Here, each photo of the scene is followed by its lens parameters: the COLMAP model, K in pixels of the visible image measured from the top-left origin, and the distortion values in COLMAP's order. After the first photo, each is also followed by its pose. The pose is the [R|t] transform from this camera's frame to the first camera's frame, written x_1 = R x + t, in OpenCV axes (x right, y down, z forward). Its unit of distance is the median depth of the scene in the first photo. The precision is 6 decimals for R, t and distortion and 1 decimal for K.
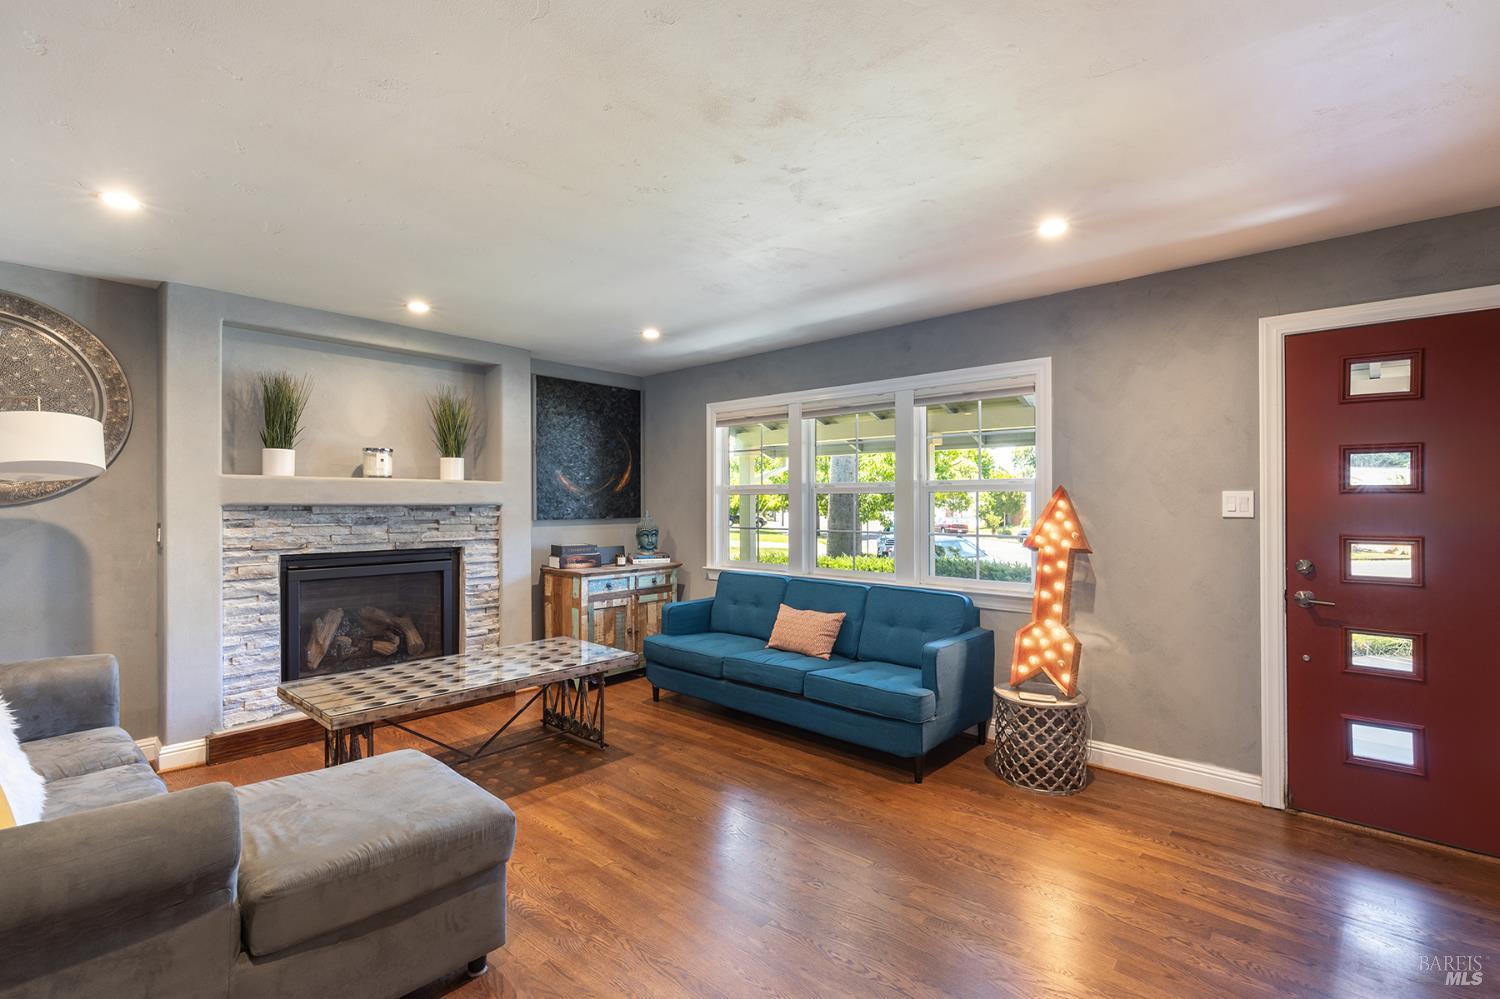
lens RADIAL K [[696.8, 0, 750.0], [0, 696.8, 499.5], [0, 0, 1]] dist [0.015015, -0.006341]
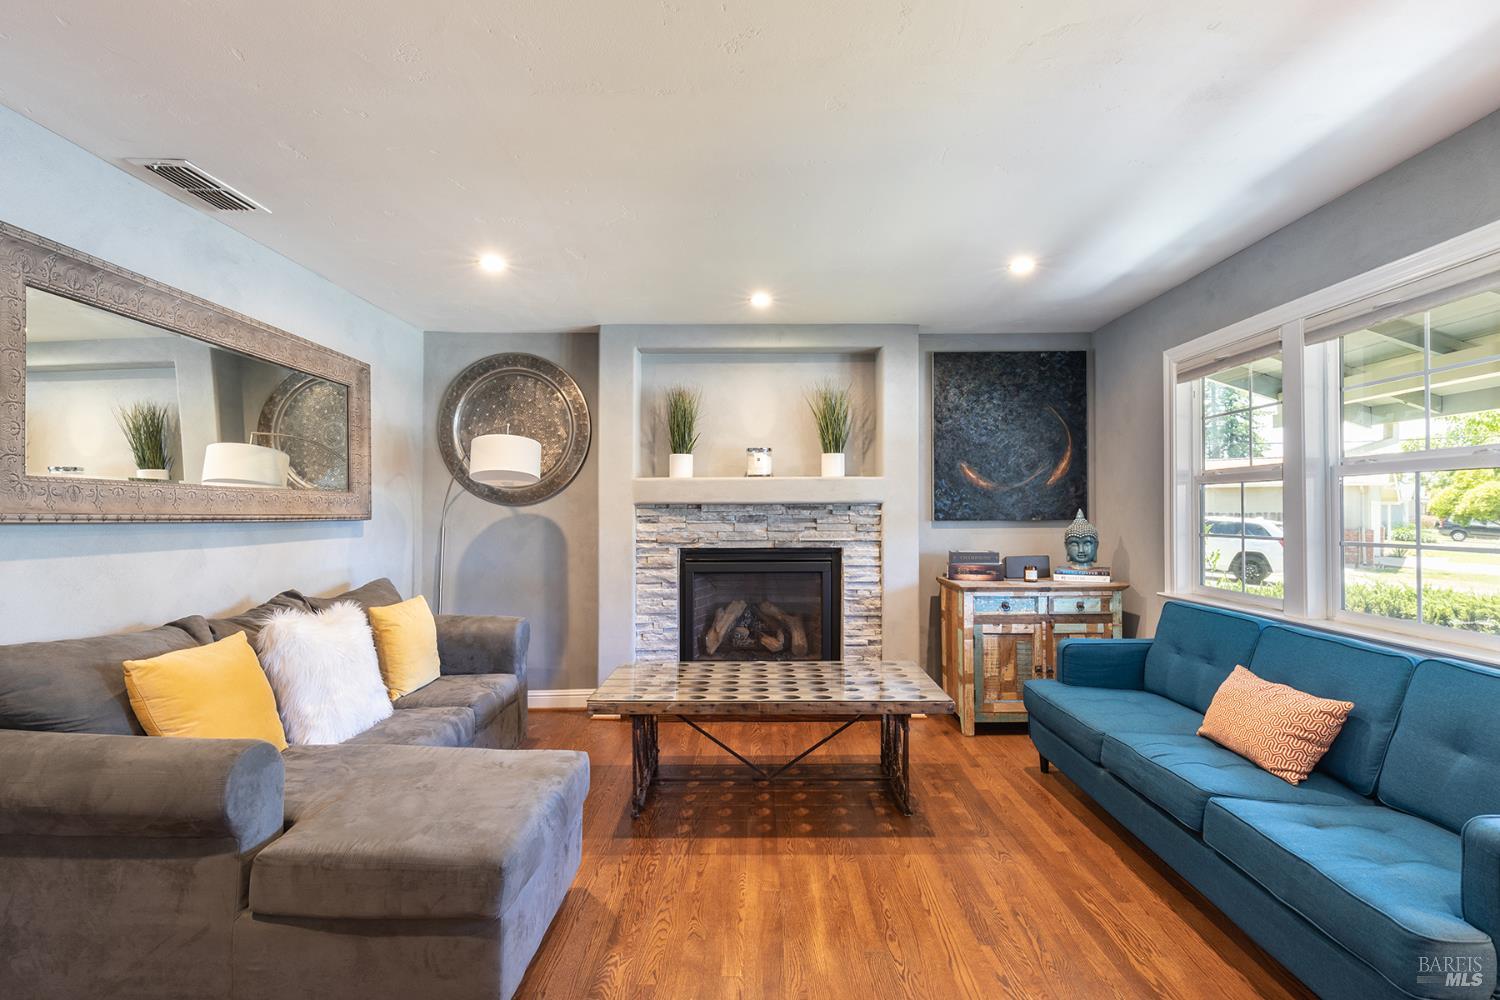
lens RADIAL K [[696.8, 0, 750.0], [0, 696.8, 500.0], [0, 0, 1]] dist [0.015015, -0.006341]
pose [[0.664346, -0.014551, -0.747284, 0.209622], [0.007668, 0.999891, -0.012652, 0.014767], [0.747386, 0.002675, 0.664385, 0.293402]]
